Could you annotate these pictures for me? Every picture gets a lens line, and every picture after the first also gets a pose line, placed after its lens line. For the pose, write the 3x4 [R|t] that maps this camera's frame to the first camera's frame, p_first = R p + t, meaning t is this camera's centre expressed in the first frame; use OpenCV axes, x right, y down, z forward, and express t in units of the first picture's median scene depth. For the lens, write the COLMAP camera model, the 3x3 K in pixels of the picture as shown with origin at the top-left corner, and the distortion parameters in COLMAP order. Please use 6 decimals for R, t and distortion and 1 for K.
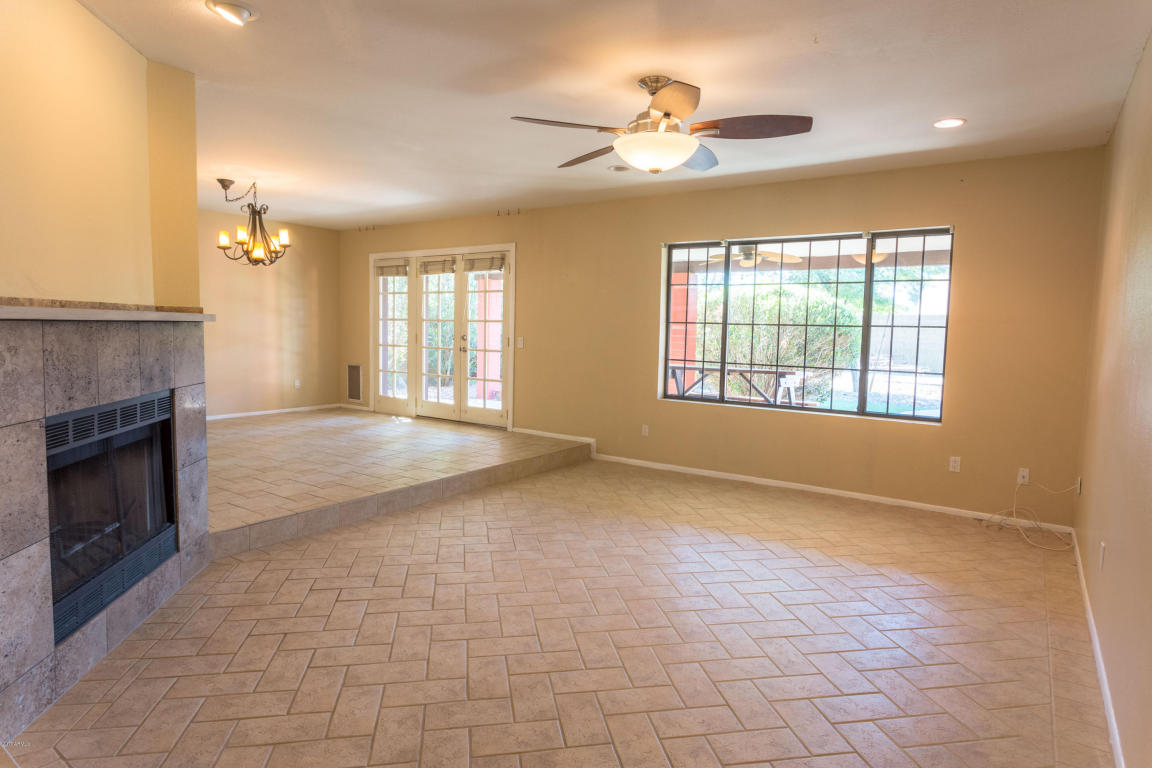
lens RADIAL K [[658.5, 0, 557.8], [0, 658.5, 381.4], [0, 0, 1]] dist [-0.003021, 0.000679]
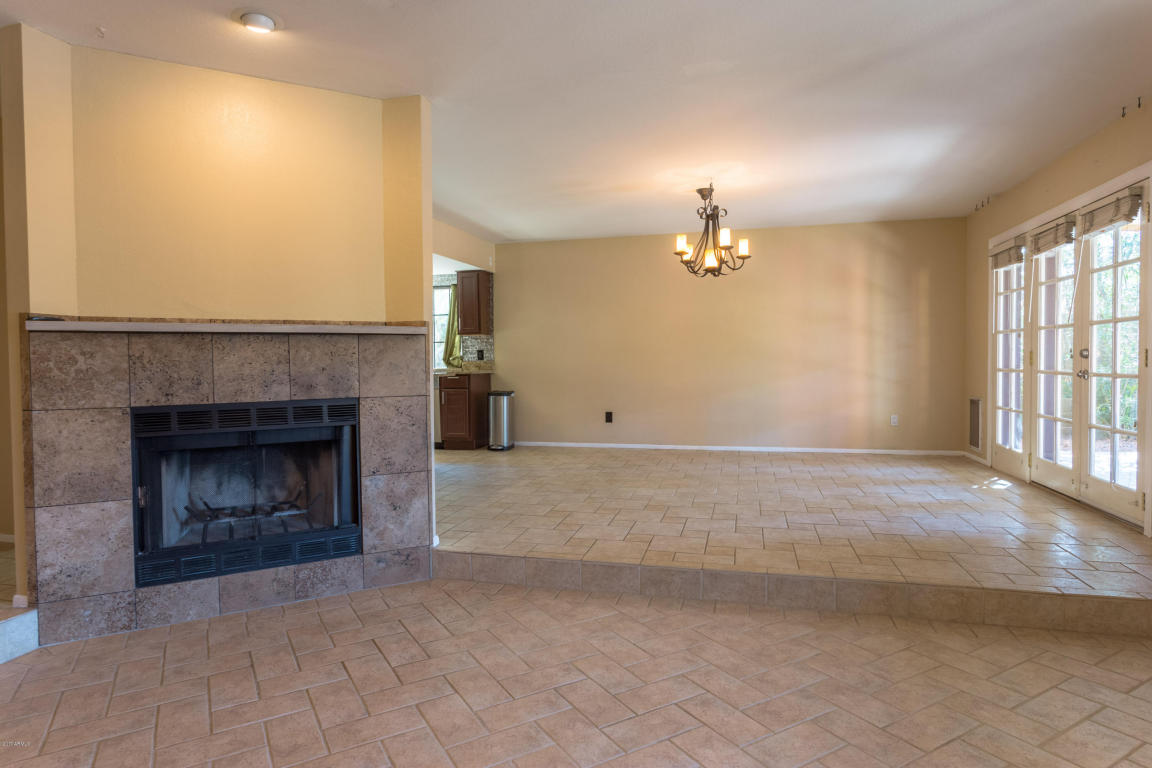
lens RADIAL K [[642.8, 0, 571.1], [0, 642.8, 381.0], [0, 0, 1]] dist [-0.010069, 0.000119]
pose [[0.360375, 0.003729, -0.932800, 0.296168], [-0.058115, 0.998139, -0.018461, -0.009866], [0.930995, 0.060863, 0.359921, 0.556579]]
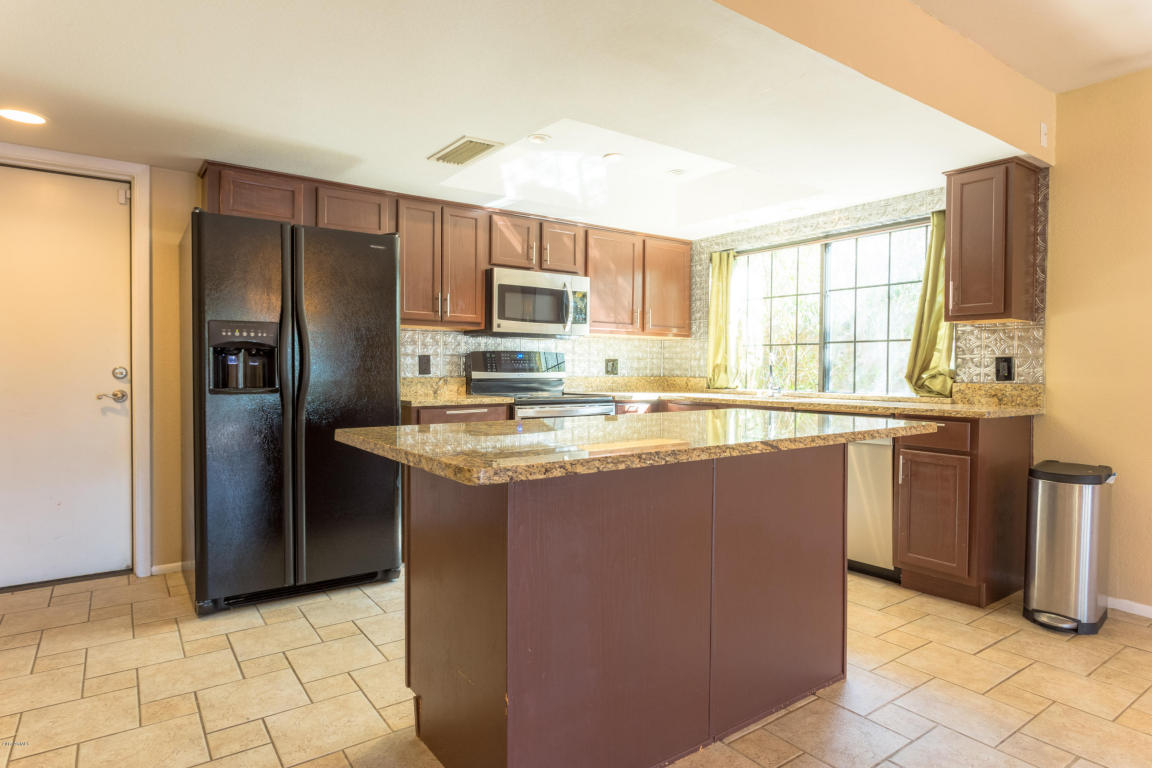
lens RADIAL K [[642.8, 0, 571.1], [0, 642.8, 381.0], [0, 0, 1]] dist [-0.010069, 0.000119]
pose [[-0.324852, -0.001183, -0.945764, -0.419913], [-0.092959, 0.995197, 0.030685, -0.051978], [0.941185, 0.097885, -0.323401, 0.694831]]
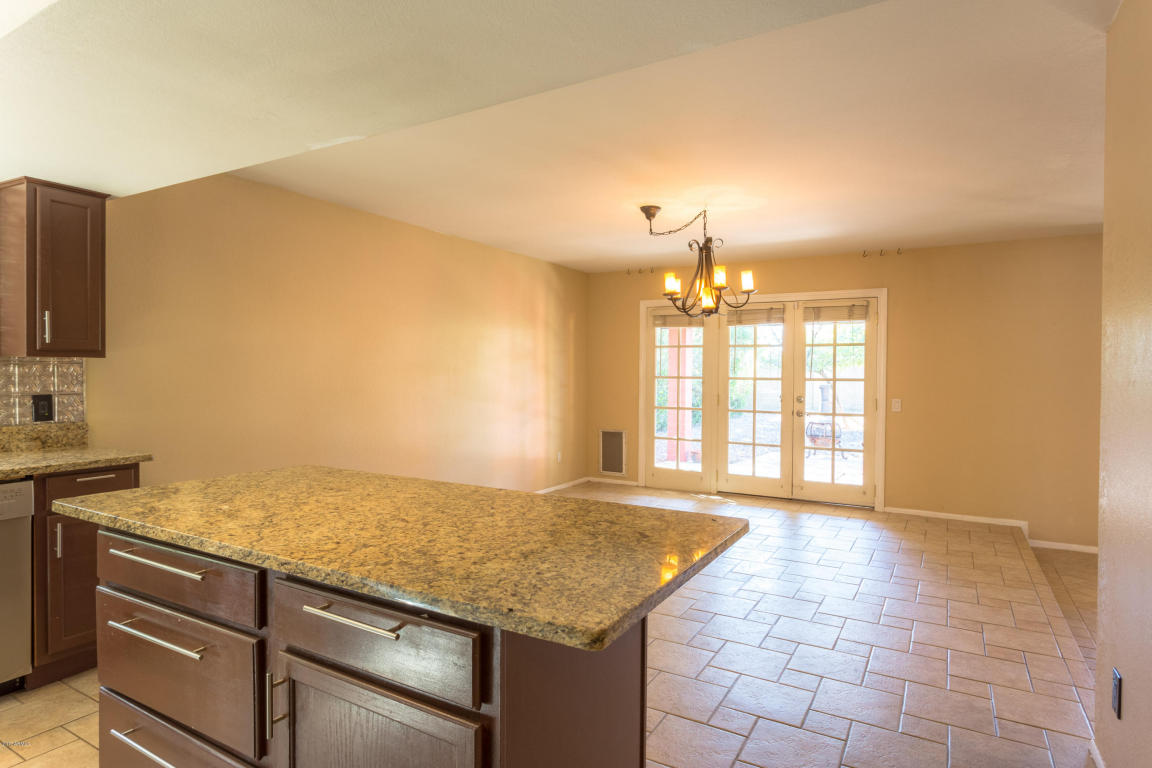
lens RADIAL K [[648.7, 0, 573.4], [0, 648.7, 381.3], [0, 0, 1]] dist [-0.005449, 0.001005]
pose [[0.994813, -0.014827, 0.100638, -0.725875], [0.021258, 0.997779, -0.063127, -0.060870], [-0.099479, 0.064939, 0.992918, 0.287610]]
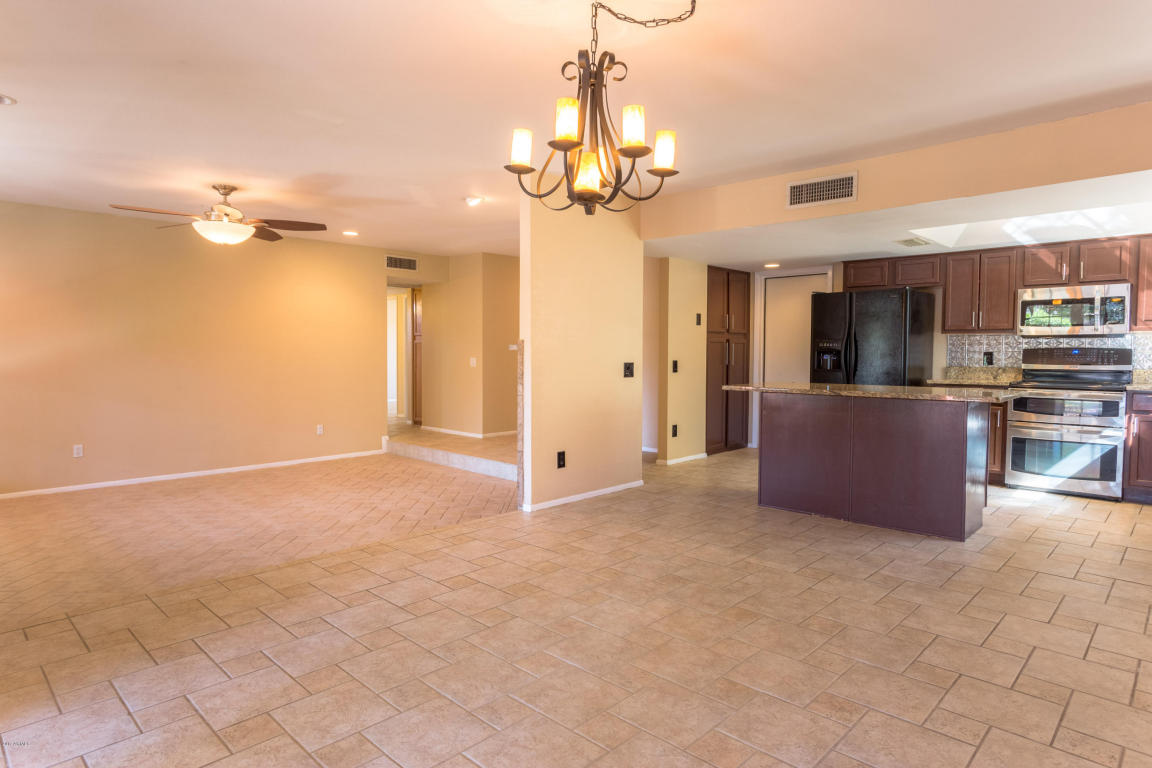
lens RADIAL K [[657.3, 0, 576.0], [0, 657.3, 384.0], [0, 0, 1]] dist [-0.002298, 0.002410]
pose [[-0.989732, -0.030451, 0.139657, -0.538755], [-0.011109, 0.990476, 0.137239, -0.135207], [-0.142506, 0.134278, -0.980643, 1.497148]]
